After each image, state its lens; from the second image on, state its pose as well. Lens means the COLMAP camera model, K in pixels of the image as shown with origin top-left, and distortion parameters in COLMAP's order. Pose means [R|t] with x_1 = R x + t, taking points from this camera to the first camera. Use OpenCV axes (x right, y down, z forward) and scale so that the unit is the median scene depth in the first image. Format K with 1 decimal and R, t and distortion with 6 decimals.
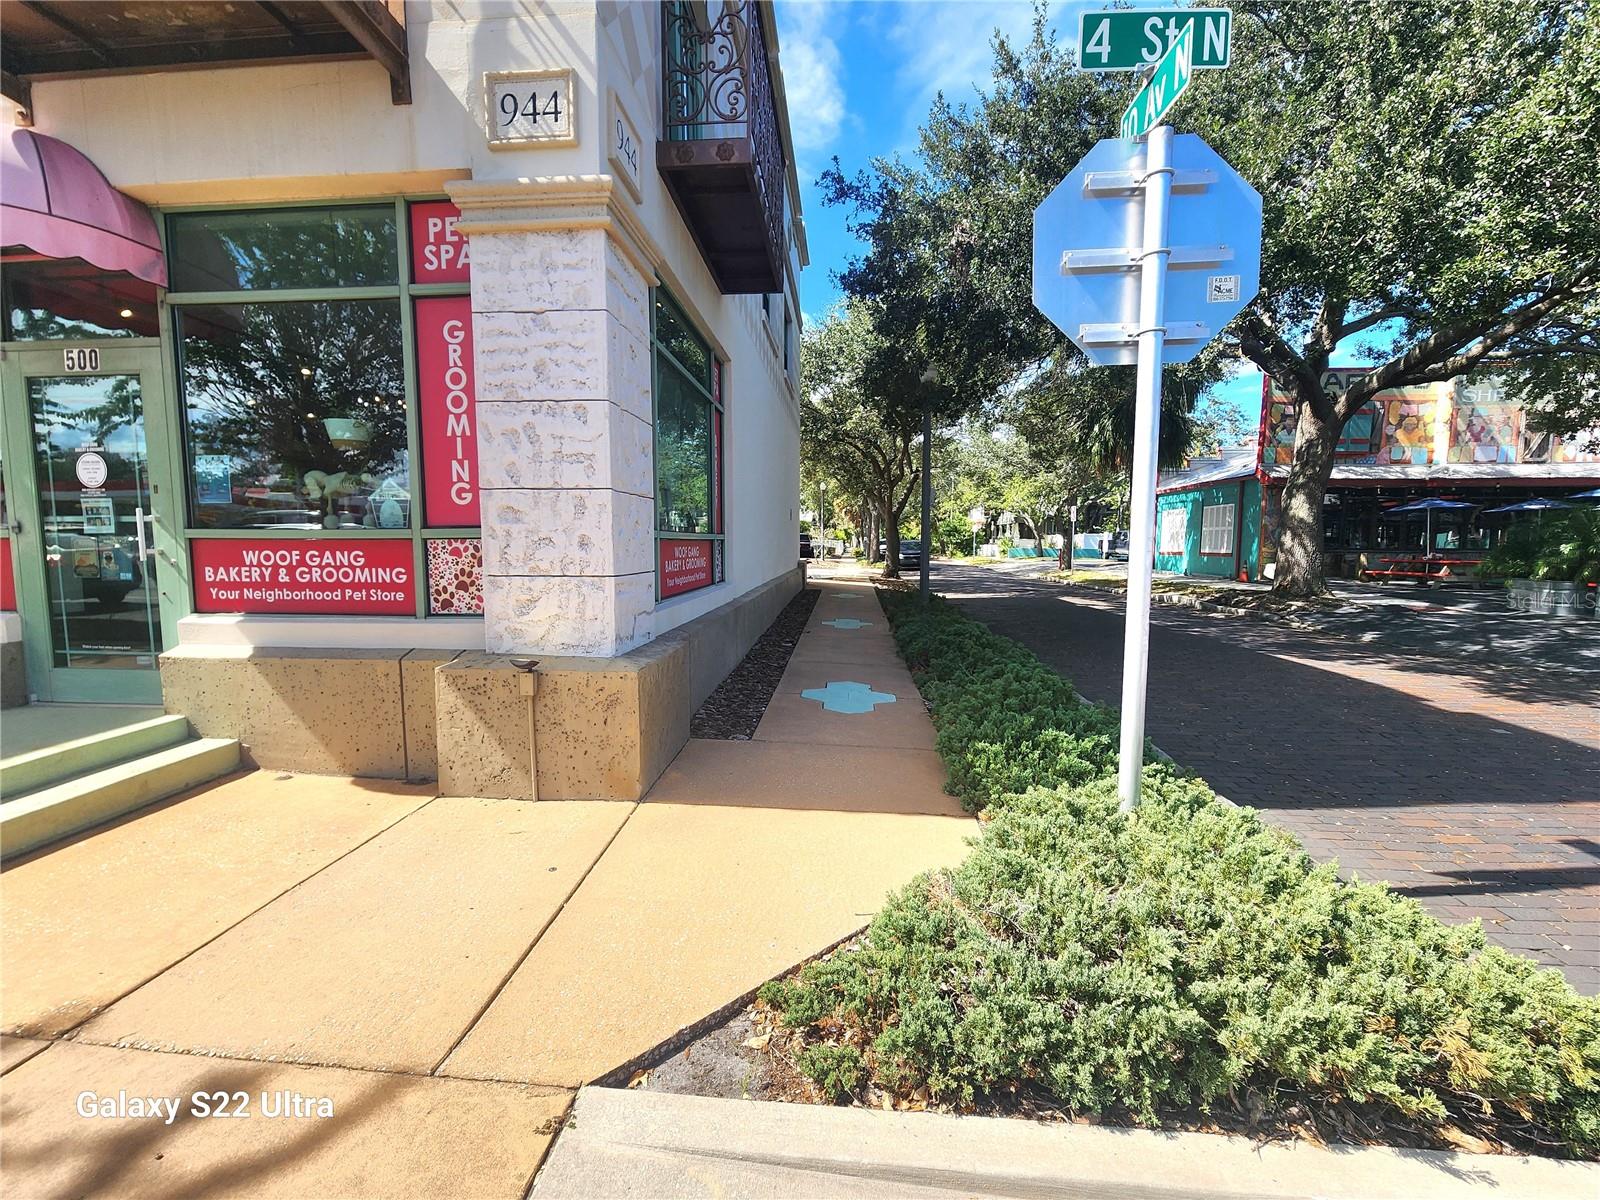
lens RADIAL K [[642.0, 0, 795.7], [0, 642.0, 599.1], [0, 0, 1]] dist [-0.000015, -0.000001]
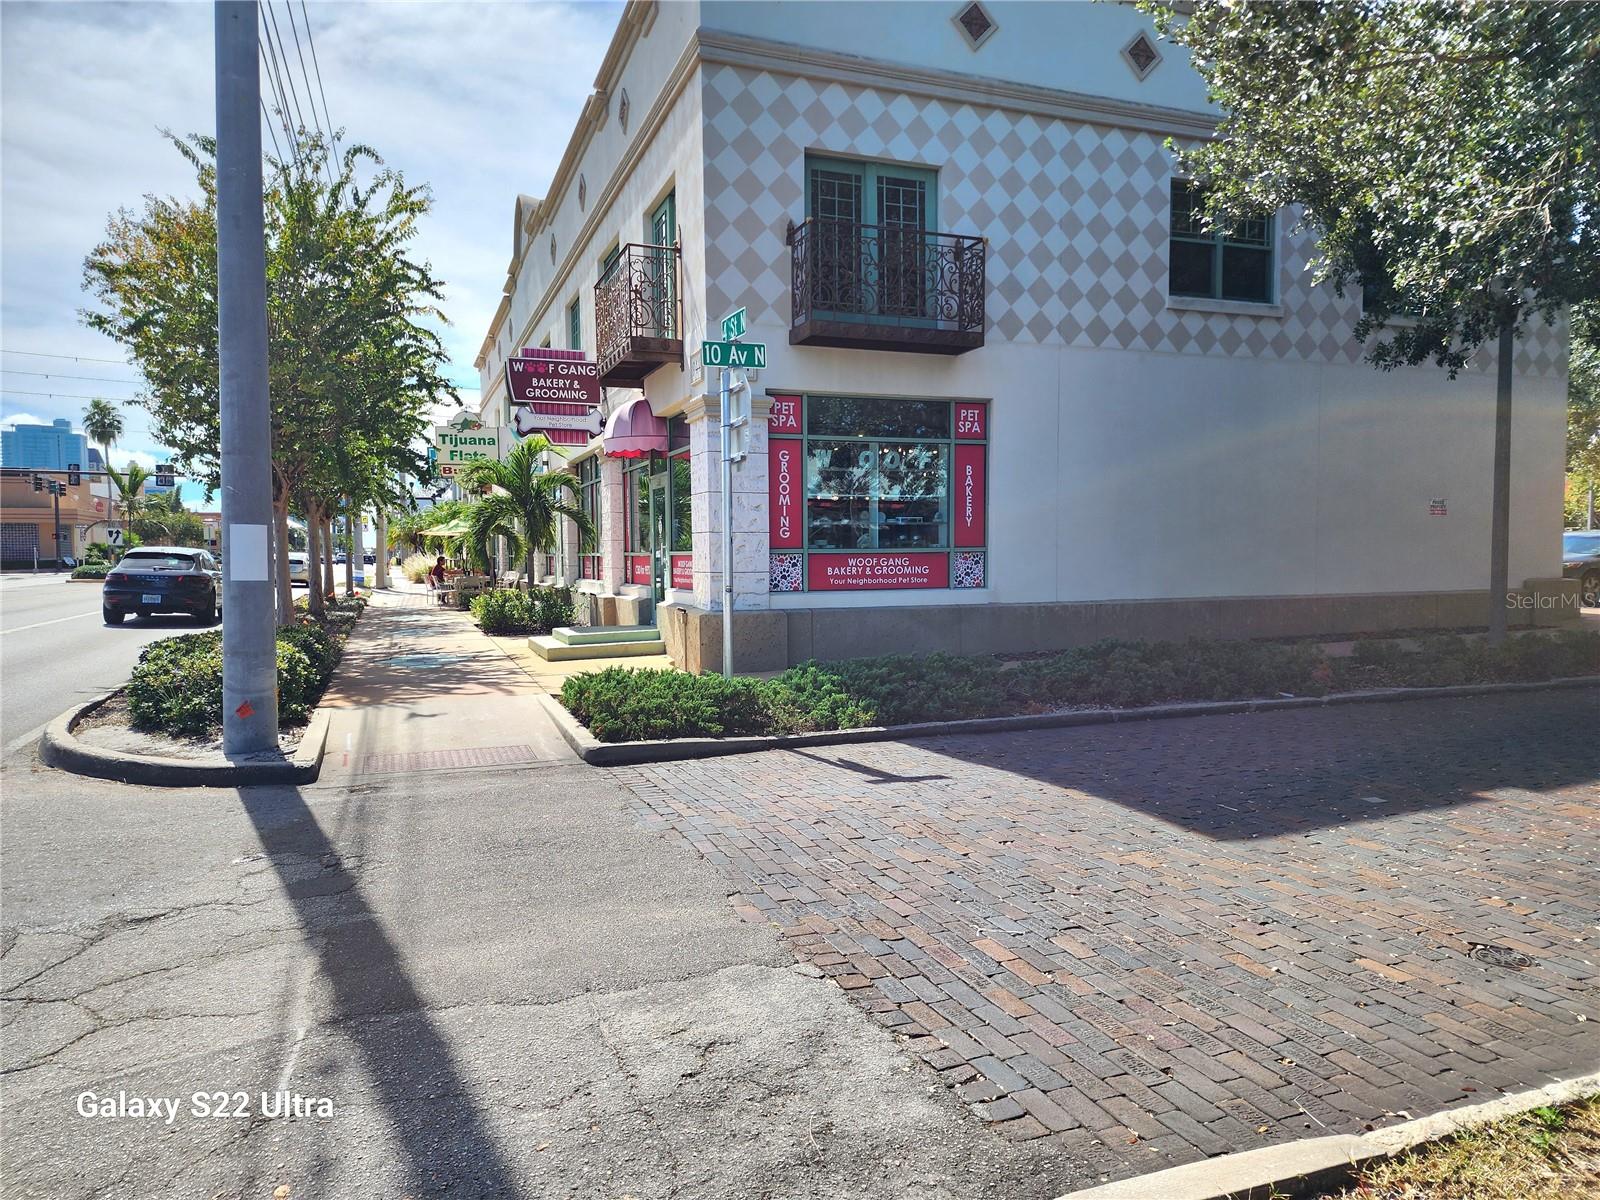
lens RADIAL K [[1072.7, 0, 799.7], [0, 1072.7, 599.0], [0, 0, 1]] dist [-0.000022, 0.000000]
pose [[0.906586, -0.026067, 0.421214, -2.372736], [0.043081, 0.998593, -0.030926, 0.140865], [-0.419816, 0.046183, 0.906434, -1.879134]]
